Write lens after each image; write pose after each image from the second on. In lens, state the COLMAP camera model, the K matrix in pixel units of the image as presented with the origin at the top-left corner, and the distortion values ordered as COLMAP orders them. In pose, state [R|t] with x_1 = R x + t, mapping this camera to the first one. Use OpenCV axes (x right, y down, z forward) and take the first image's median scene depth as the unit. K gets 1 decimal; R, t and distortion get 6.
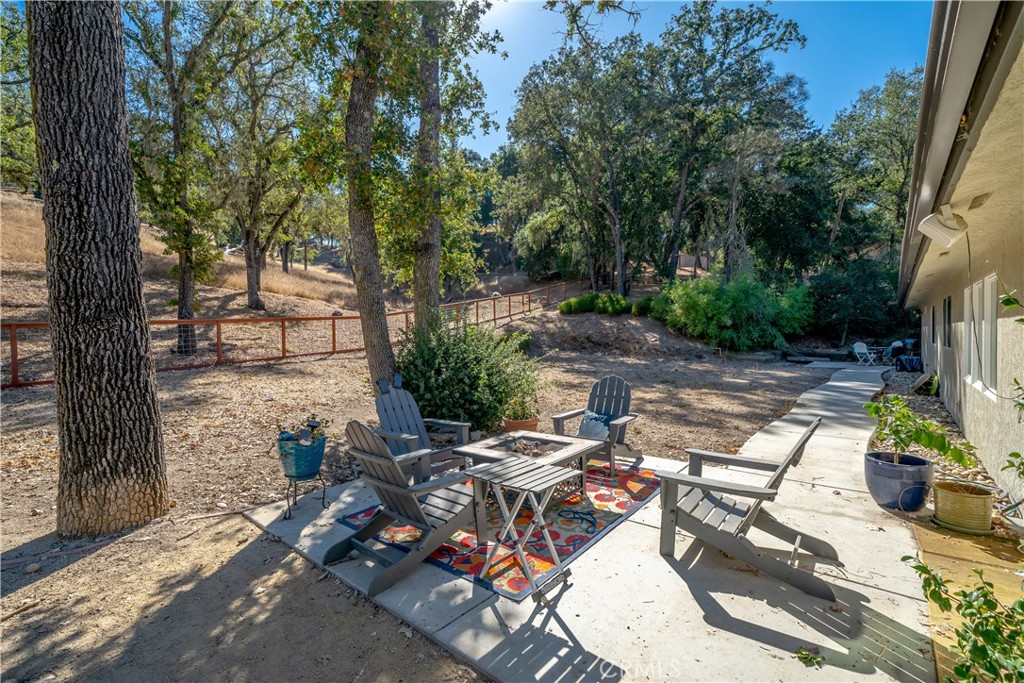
lens RADIAL K [[445.5, 0, 507.8], [0, 445.5, 340.4], [0, 0, 1]] dist [0.001151, 0.000085]
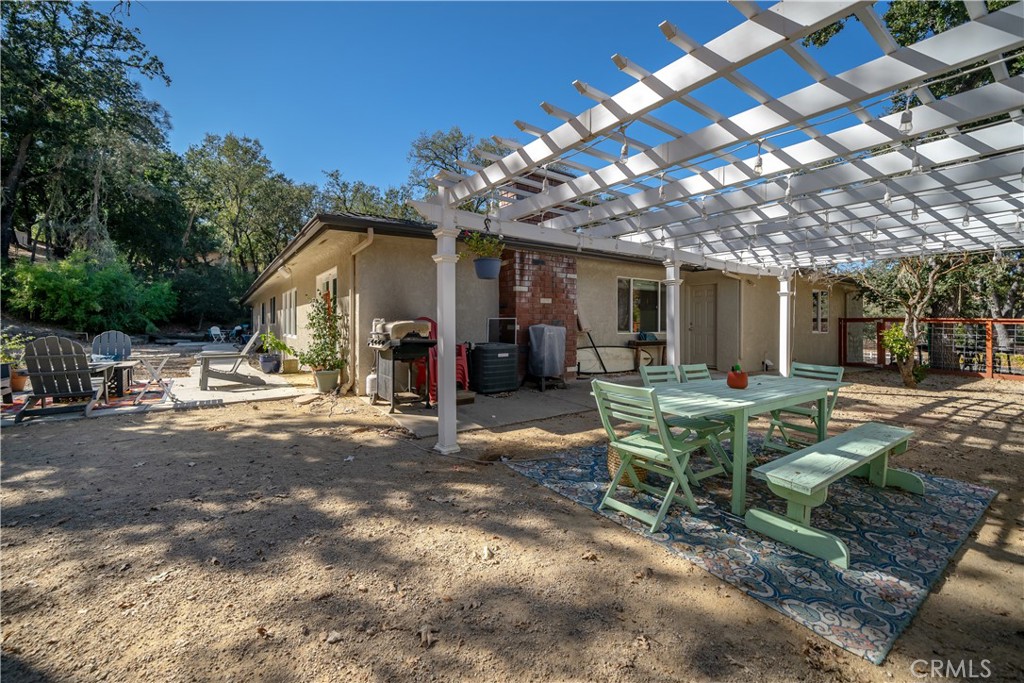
lens RADIAL K [[411.7, 0, 500.1], [0, 411.7, 322.7], [0, 0, 1]] dist [-0.001052, -0.000412]
pose [[0.253691, 0.012977, 0.967198, -0.186449], [0.012709, 0.999779, -0.016748, 0.020120], [-0.967202, 0.016541, 0.253470, -0.153310]]
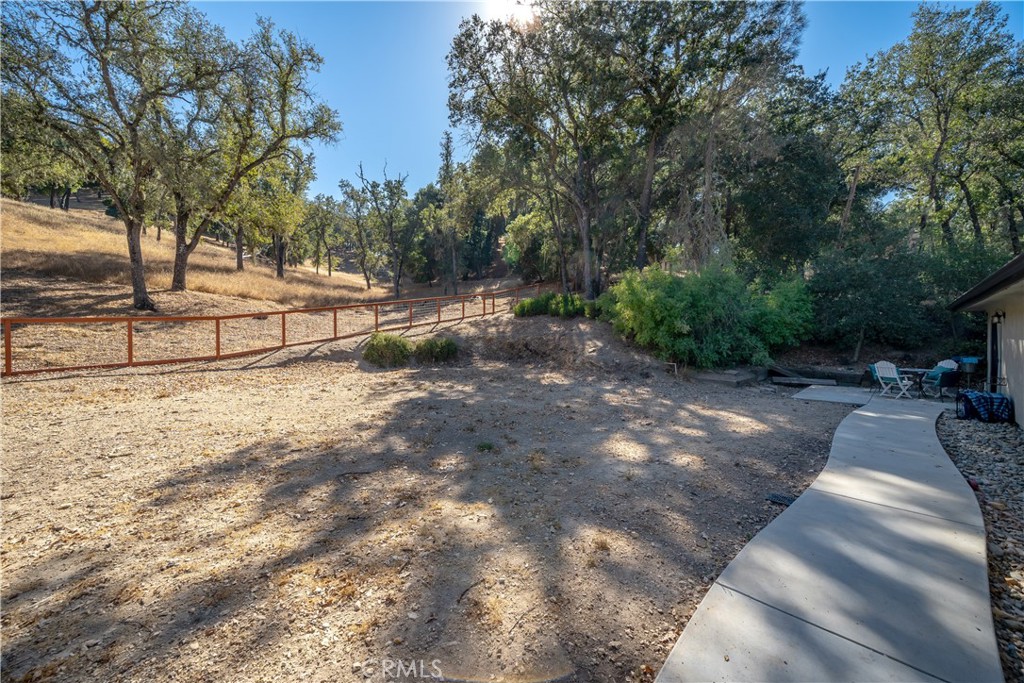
lens RADIAL K [[379.7, 0, 513.3], [0, 379.7, 337.6], [0, 0, 1]] dist [-0.002856, -0.000097]
pose [[0.996202, 0.009559, -0.086542, 0.247886], [-0.010128, 0.999930, -0.006139, -0.017192], [0.086477, 0.006992, 0.996229, 0.335675]]
